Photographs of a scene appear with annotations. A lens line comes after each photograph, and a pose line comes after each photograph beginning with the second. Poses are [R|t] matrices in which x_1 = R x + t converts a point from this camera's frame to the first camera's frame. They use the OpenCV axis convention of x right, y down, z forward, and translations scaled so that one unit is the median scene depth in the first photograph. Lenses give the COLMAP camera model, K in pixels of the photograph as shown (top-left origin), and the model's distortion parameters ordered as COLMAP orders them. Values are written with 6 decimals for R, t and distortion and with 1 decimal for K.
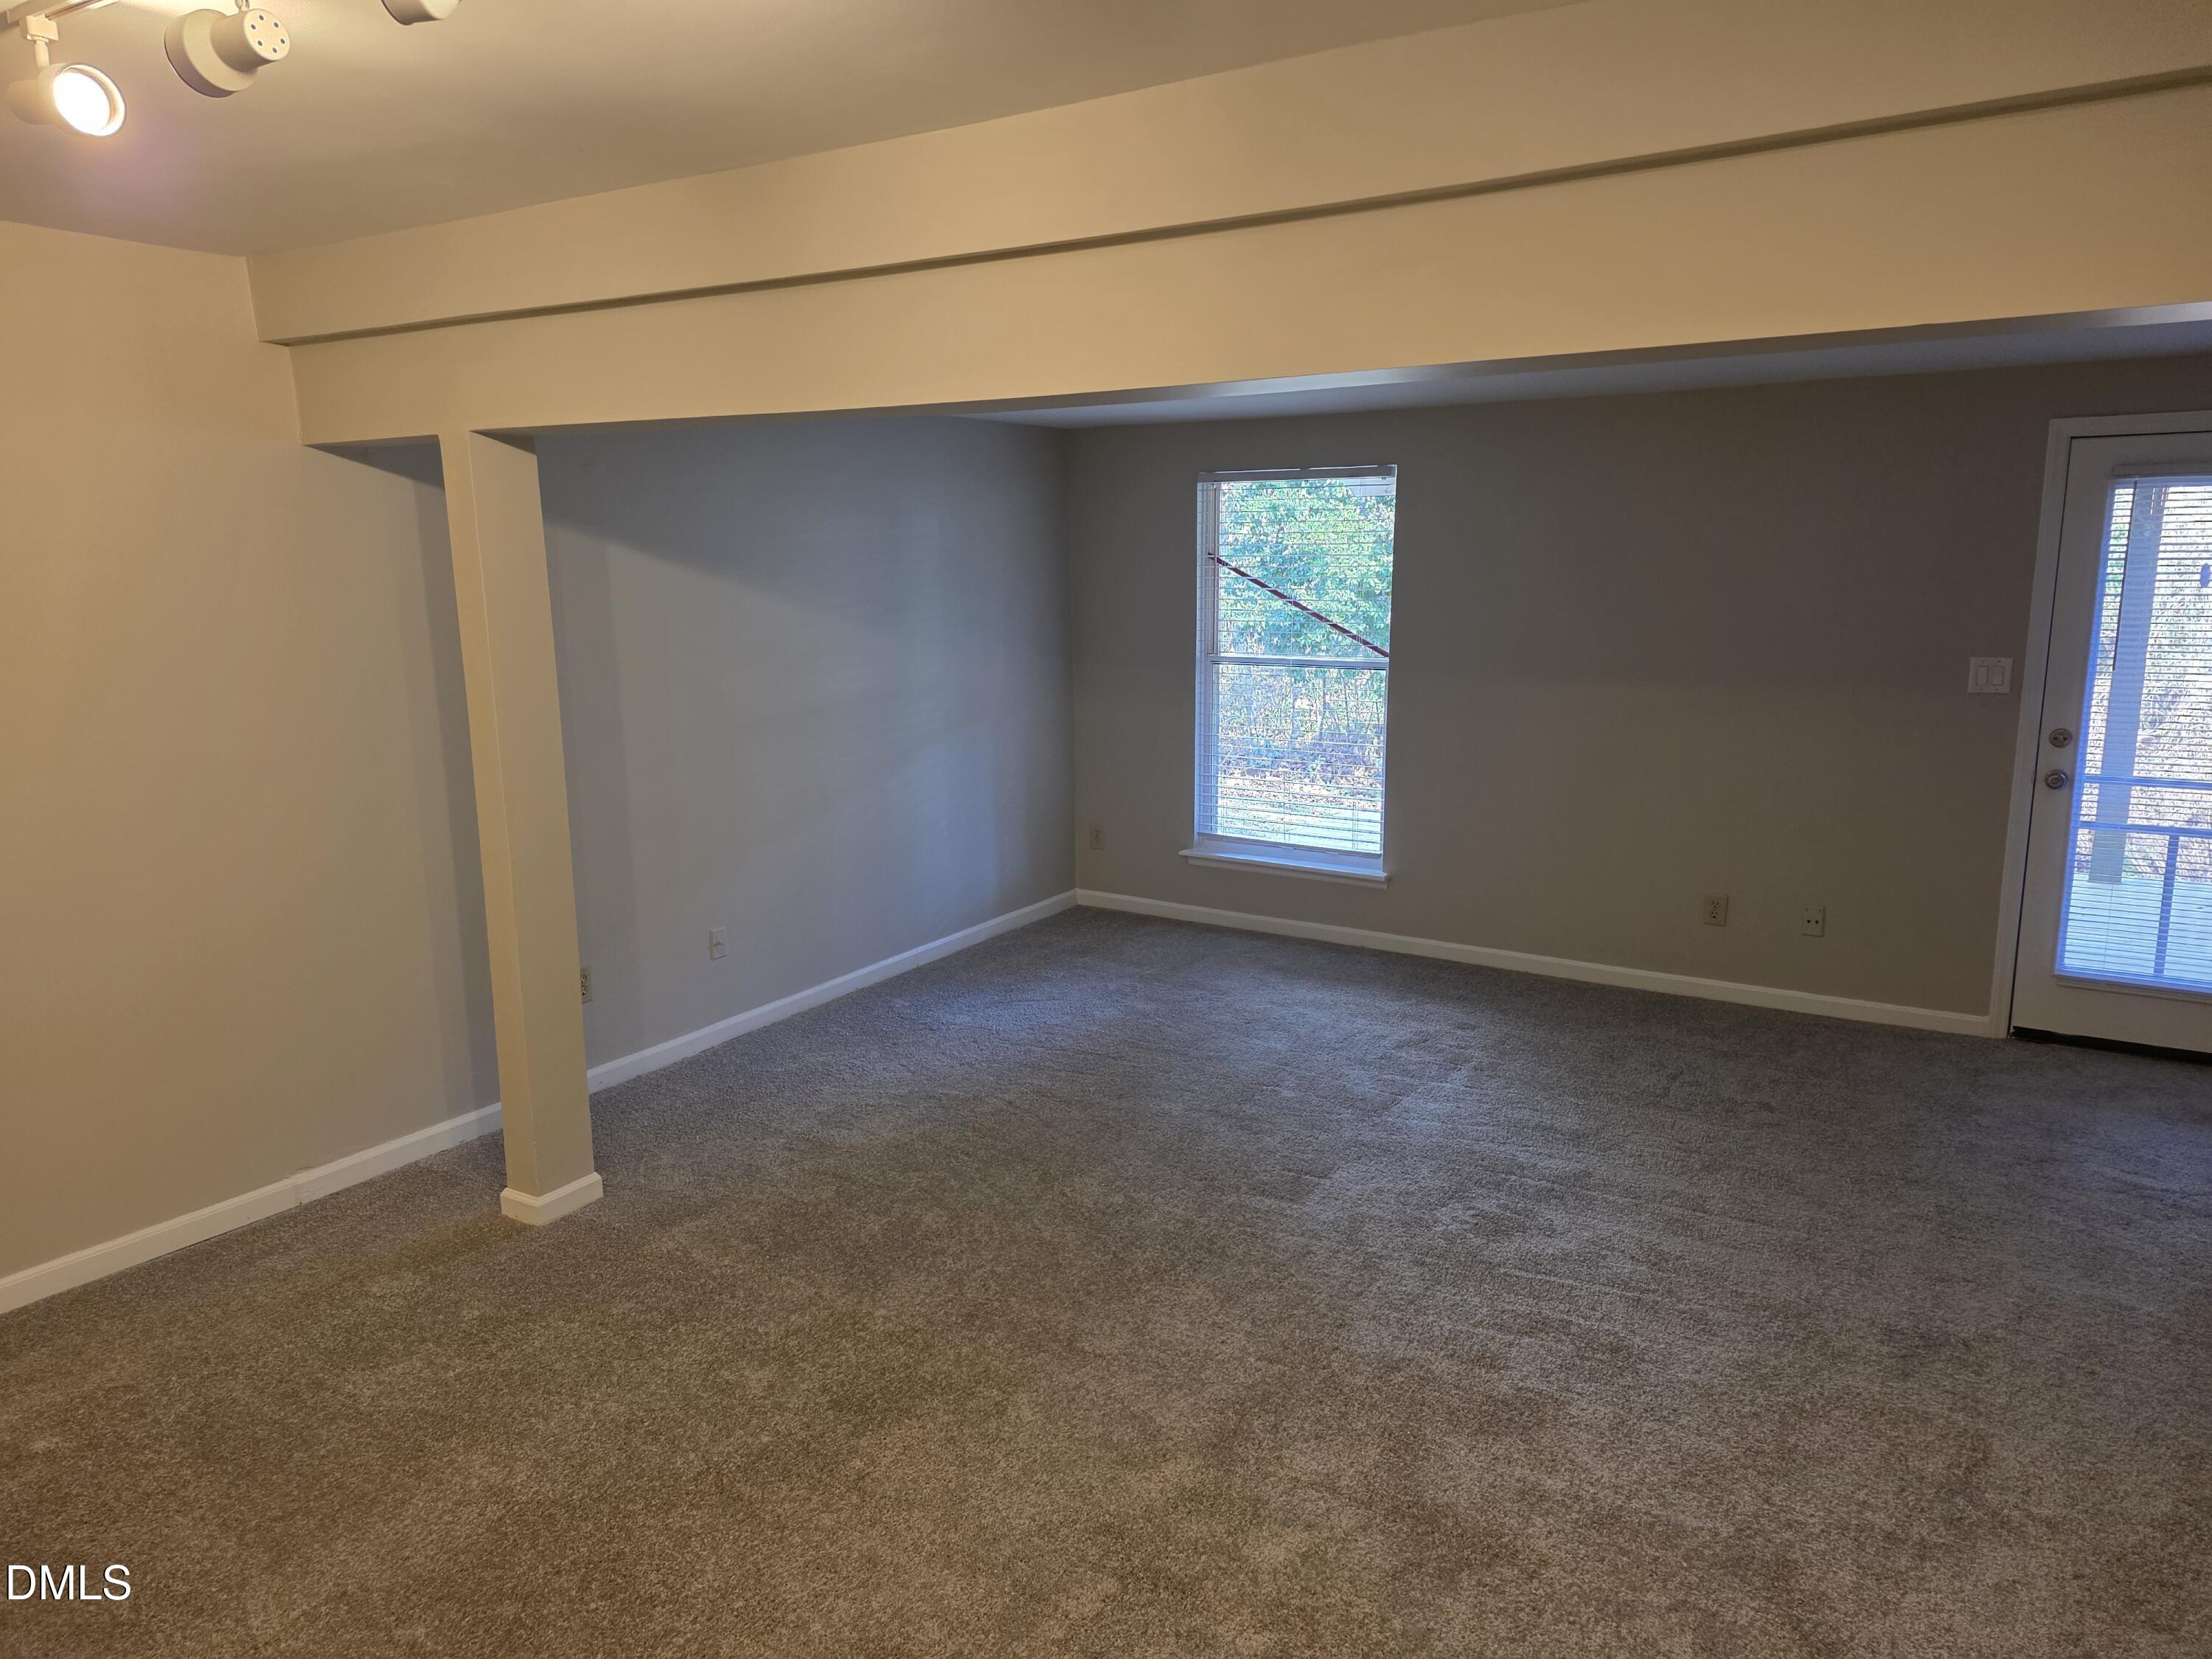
lens RADIAL K [[1478.4, 0, 1106.0], [0, 1478.4, 829.5], [0, 0, 1]] dist [0.065966, -0.052879]
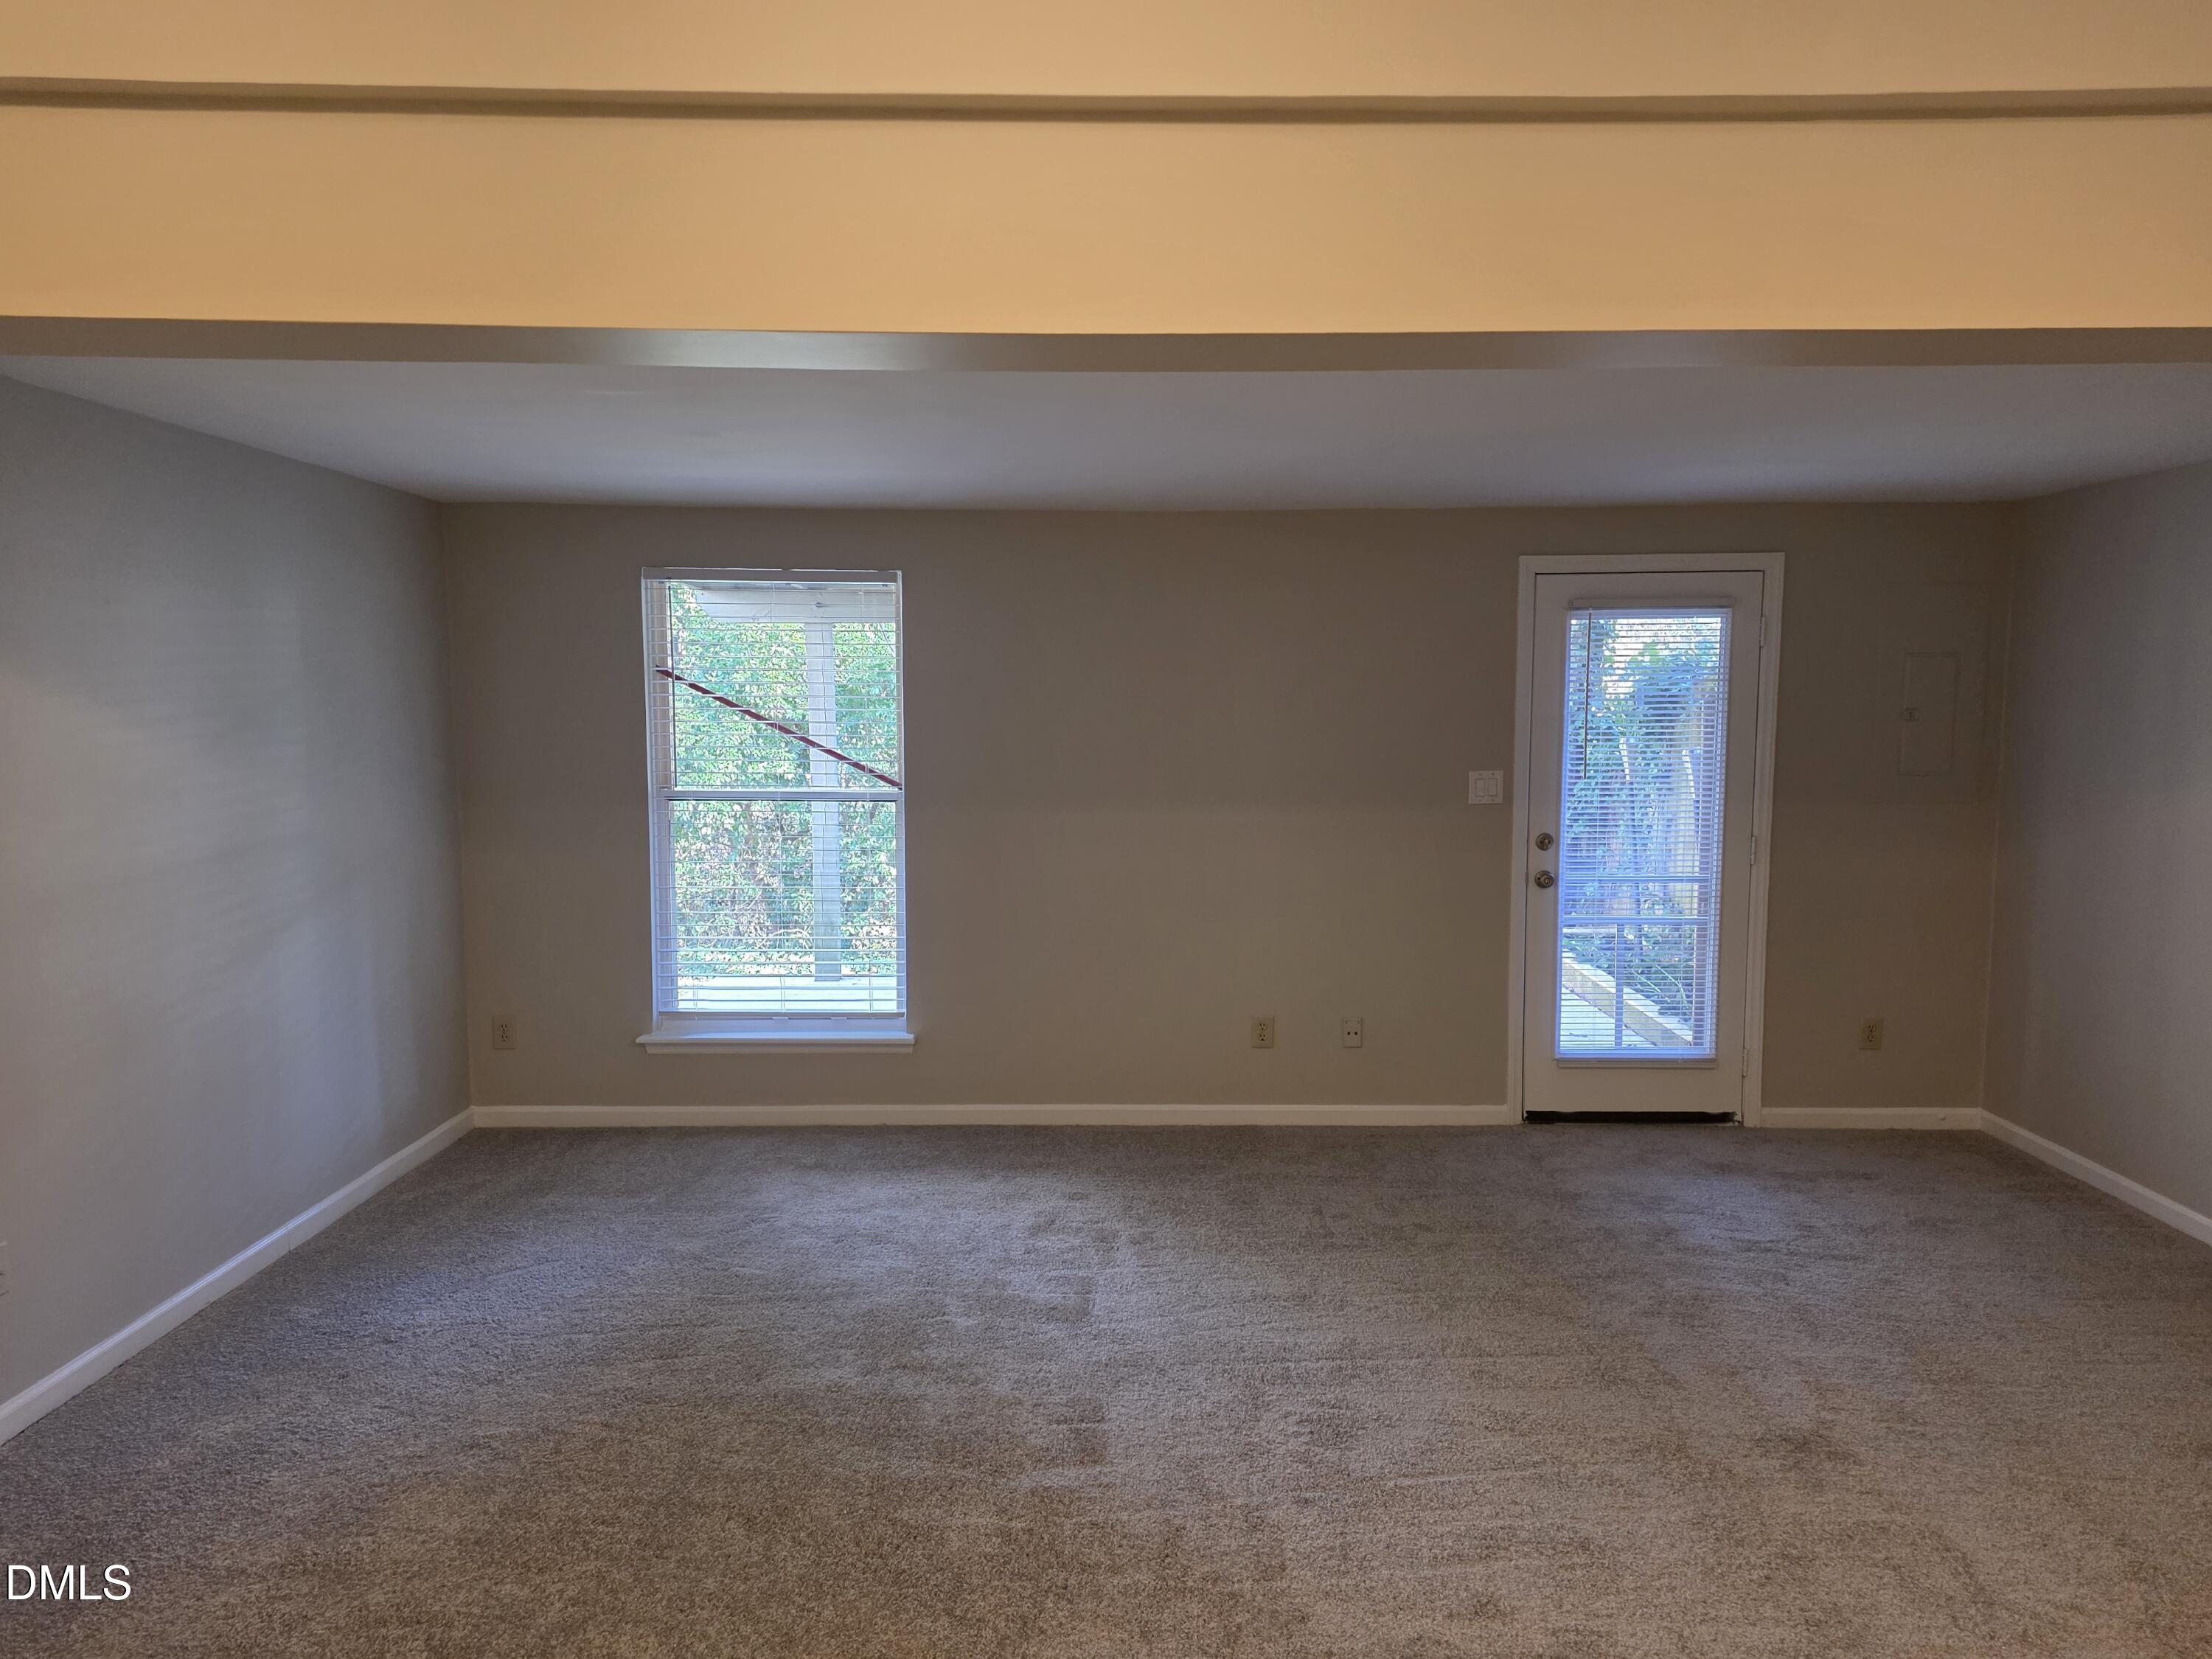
lens RADIAL K [[1488.7, 0, 1138.6], [0, 1488.7, 839.7], [0, 0, 1]] dist [0.125576, -0.164652]
pose [[0.837913, -0.037662, 0.544502, -0.200453], [0.092646, 0.992954, -0.073889, -0.007596], [-0.537883, 0.112358, 0.835499, 0.221494]]
